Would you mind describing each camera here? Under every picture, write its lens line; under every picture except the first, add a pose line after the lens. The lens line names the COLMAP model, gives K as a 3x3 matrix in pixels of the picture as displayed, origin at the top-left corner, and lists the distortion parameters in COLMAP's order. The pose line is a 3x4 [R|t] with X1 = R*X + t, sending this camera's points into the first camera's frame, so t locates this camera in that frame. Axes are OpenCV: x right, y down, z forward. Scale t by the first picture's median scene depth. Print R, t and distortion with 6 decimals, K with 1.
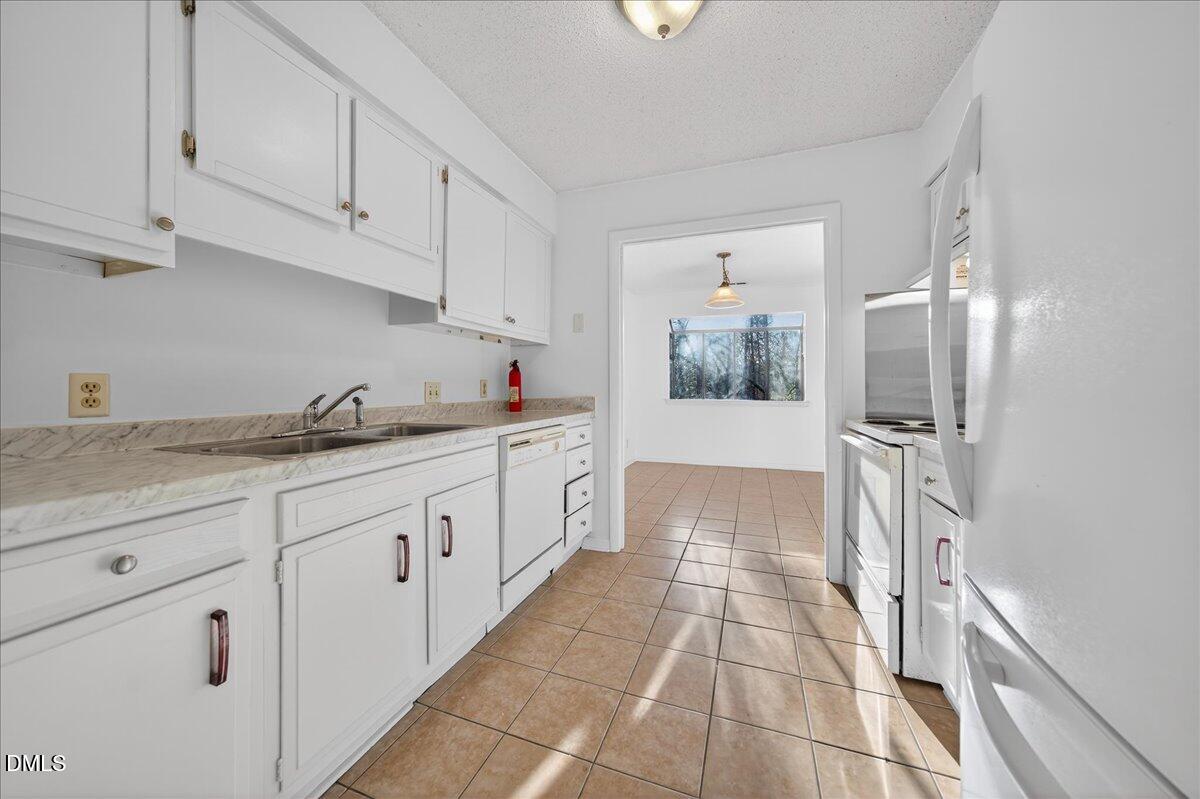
lens RADIAL K [[414.9, 0, 597.9], [0, 414.9, 392.8], [0, 0, 1]] dist [0.000712, 0.000062]
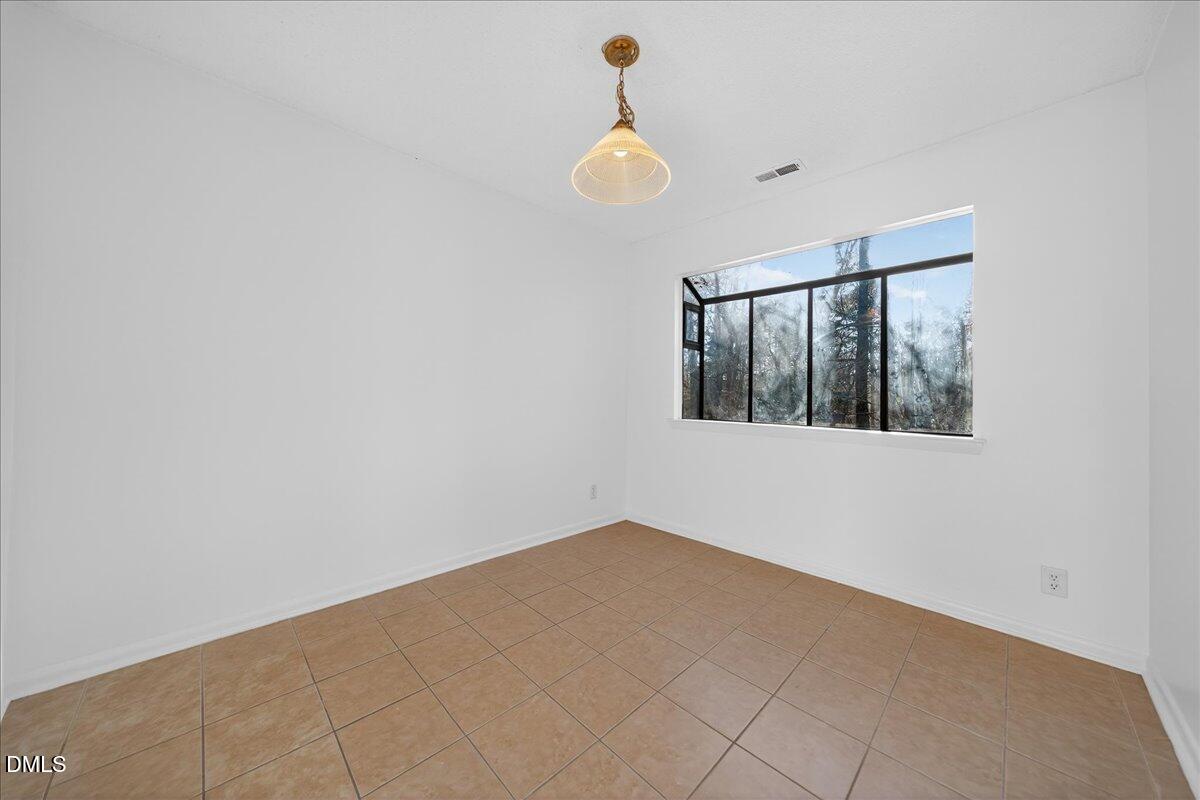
lens RADIAL K [[414.9, 0, 597.9], [0, 414.9, 393.3], [0, 0, 1]] dist [0.000712, 0.000062]
pose [[0.902976, 0.006646, -0.429641, 0.322731], [-0.013496, 0.999826, -0.012898, -0.008316], [0.429480, 0.017445, 0.902908, 0.455277]]
